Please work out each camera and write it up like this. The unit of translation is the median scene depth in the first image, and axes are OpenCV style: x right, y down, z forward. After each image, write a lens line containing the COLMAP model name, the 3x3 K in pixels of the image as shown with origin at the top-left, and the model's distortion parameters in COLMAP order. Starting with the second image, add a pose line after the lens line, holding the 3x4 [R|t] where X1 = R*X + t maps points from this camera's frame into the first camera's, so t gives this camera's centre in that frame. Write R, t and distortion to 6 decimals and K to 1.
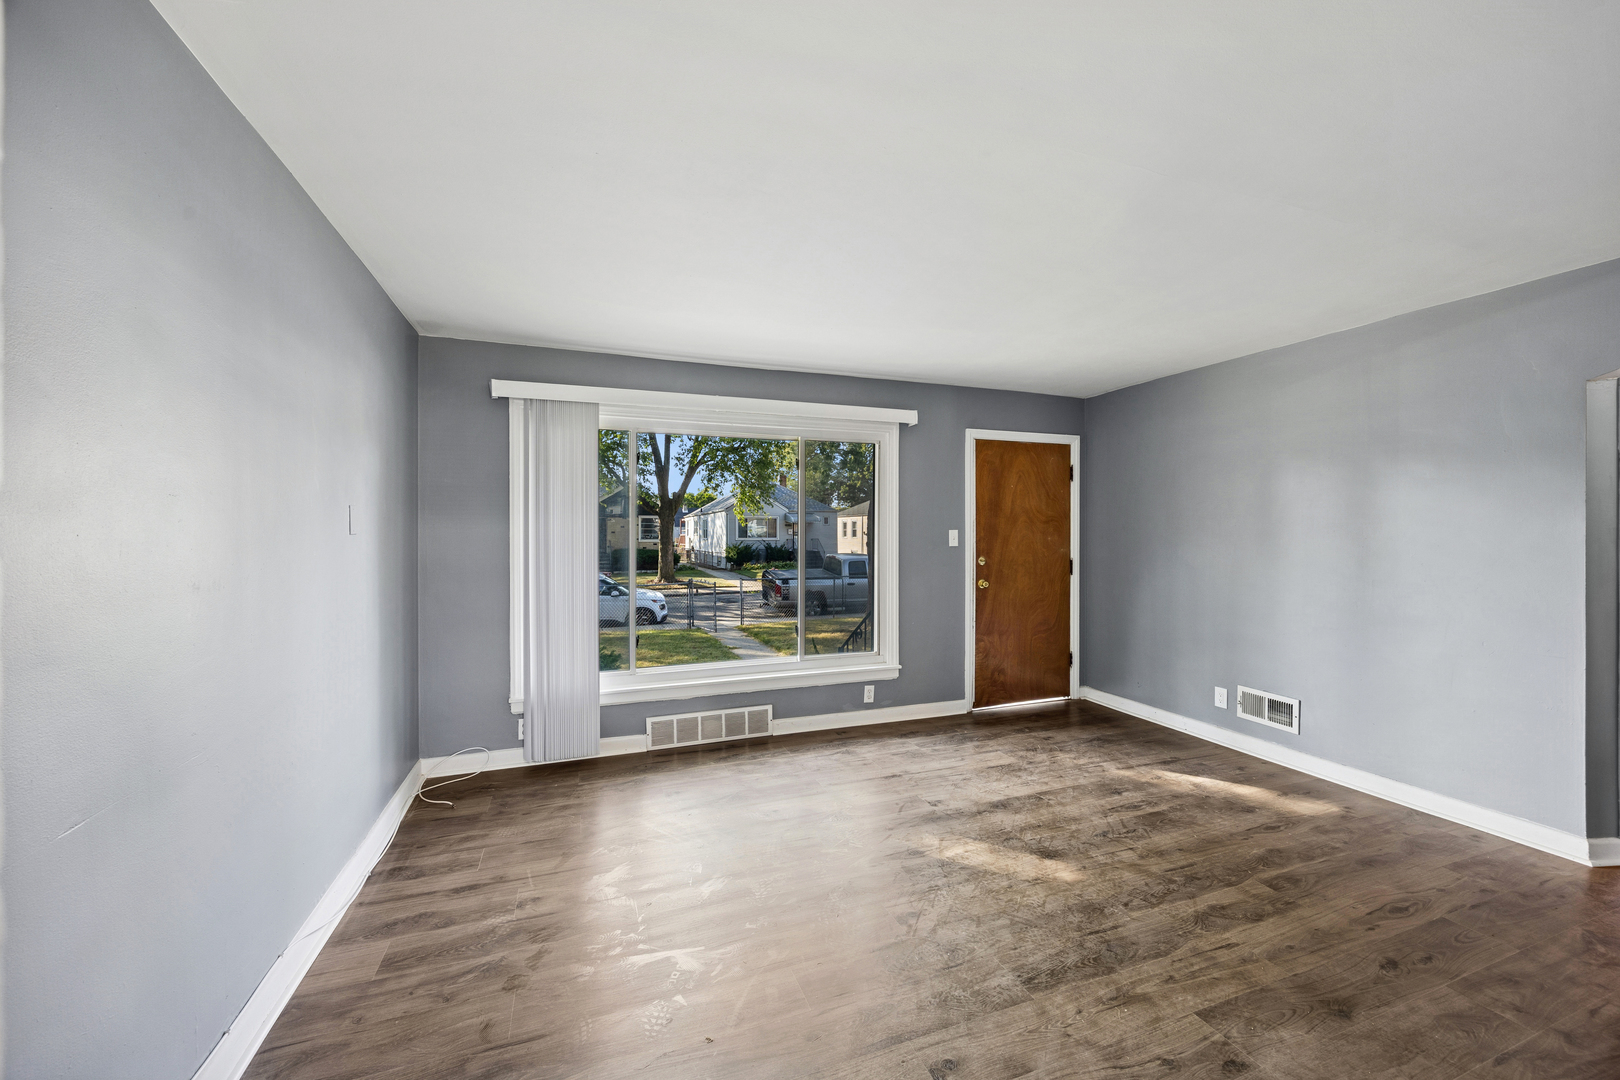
lens RADIAL K [[624.7, 0, 807.8], [0, 624.7, 532.7], [0, 0, 1]] dist [-0.001459, -0.000169]
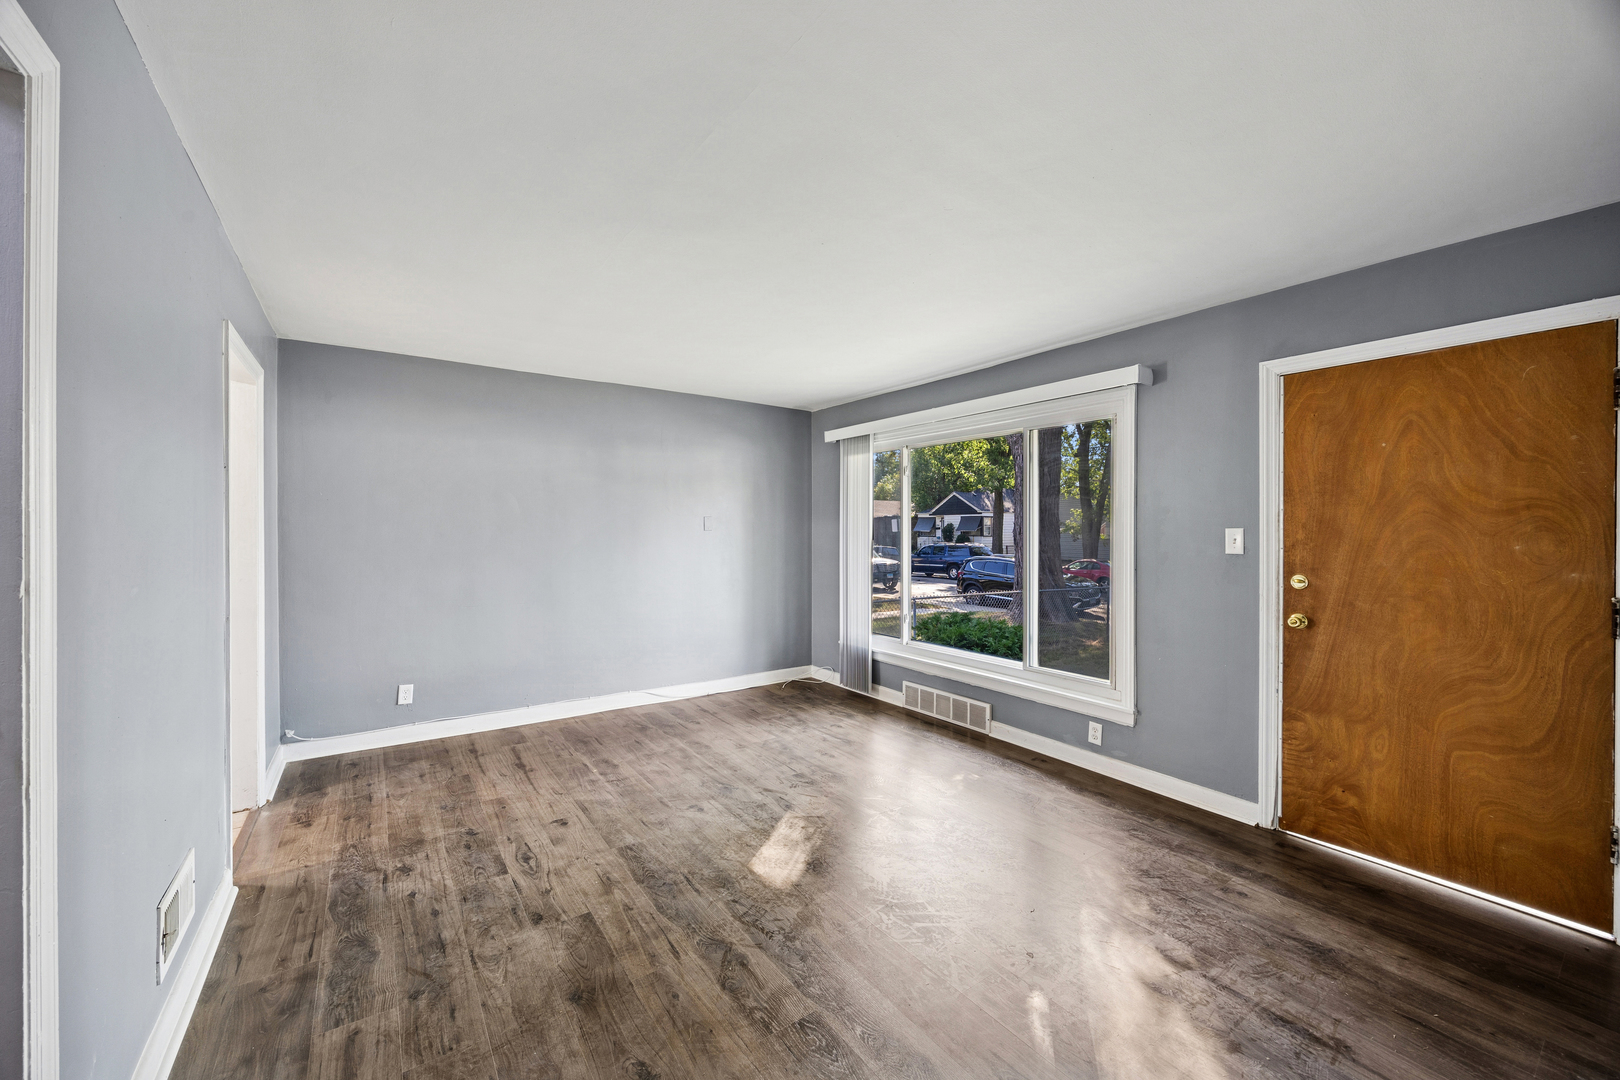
lens RADIAL K [[624.7, 0, 807.8], [0, 624.7, 532.7], [0, 0, 1]] dist [-0.001459, -0.000169]
pose [[0.251059, 0.008487, -0.967935, 0.999395], [-0.001529, 0.999964, 0.008372, -0.006304], [0.967971, -0.000622, 0.251063, 0.568621]]
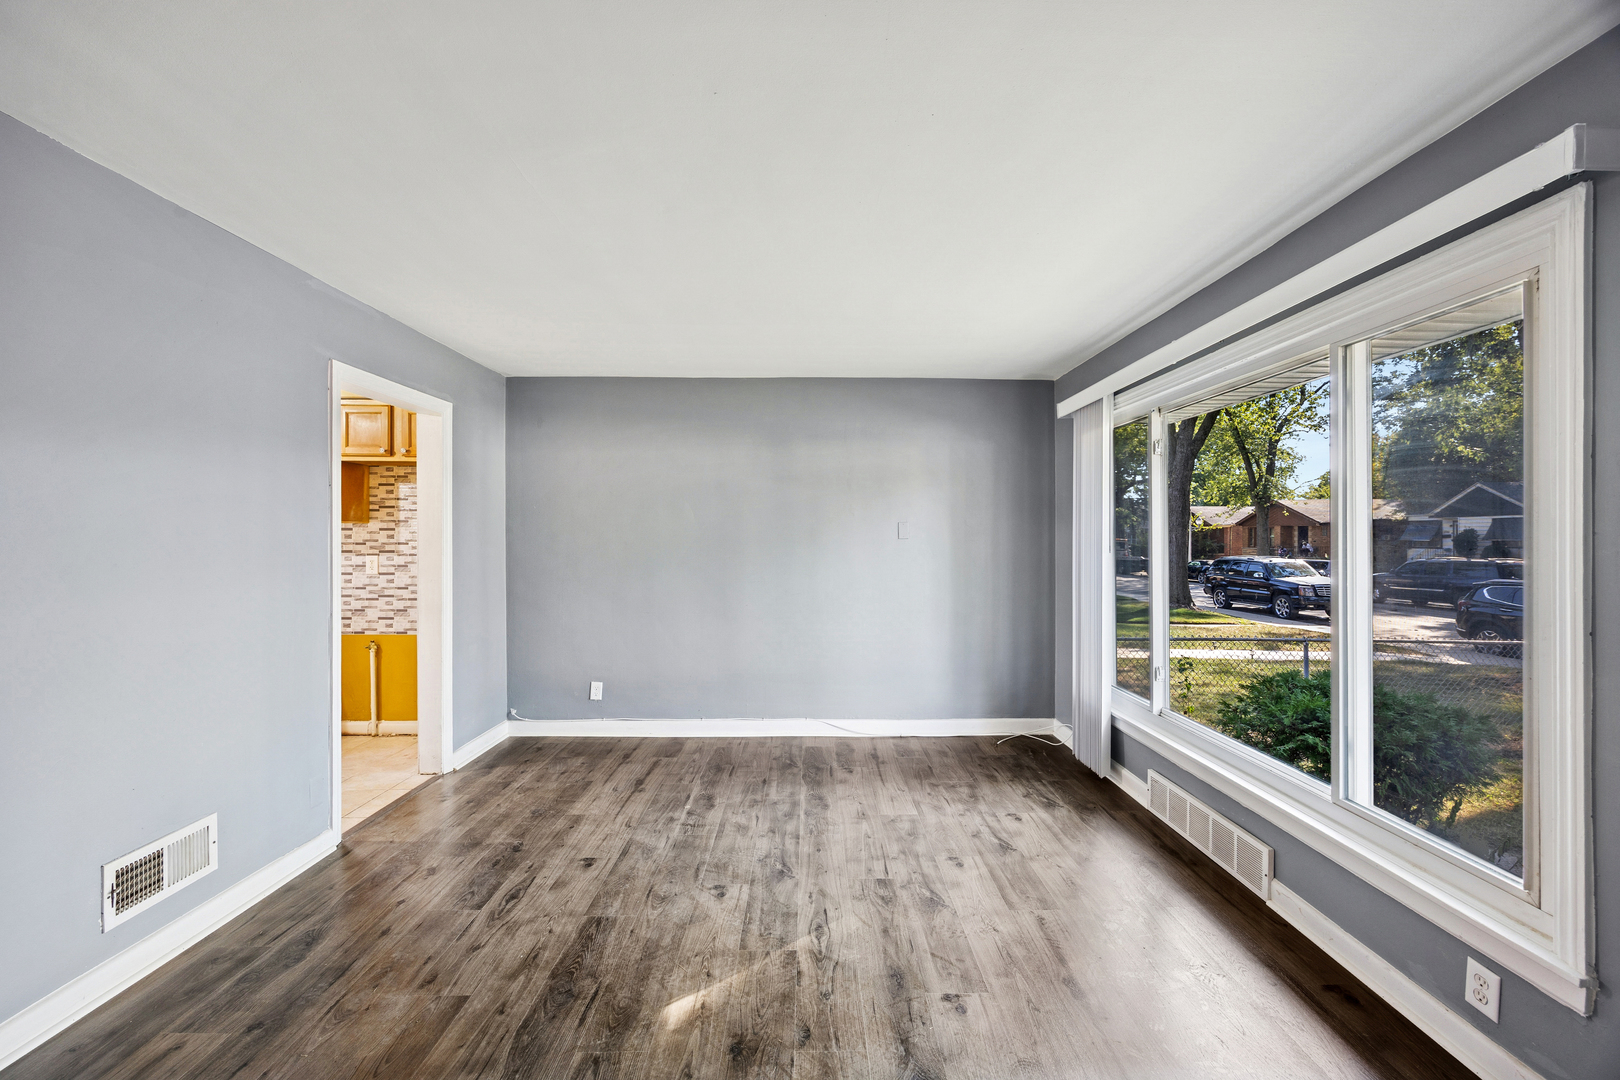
lens RADIAL K [[628.6, 0, 817.0], [0, 628.6, 538.0], [0, 0, 1]] dist [-0.000753, -0.000244]
pose [[-0.337655, 0.002585, -0.941266, 0.726829], [0.002135, 0.999996, 0.001980, -0.003013], [0.941267, -0.001341, -0.337660, 0.979198]]
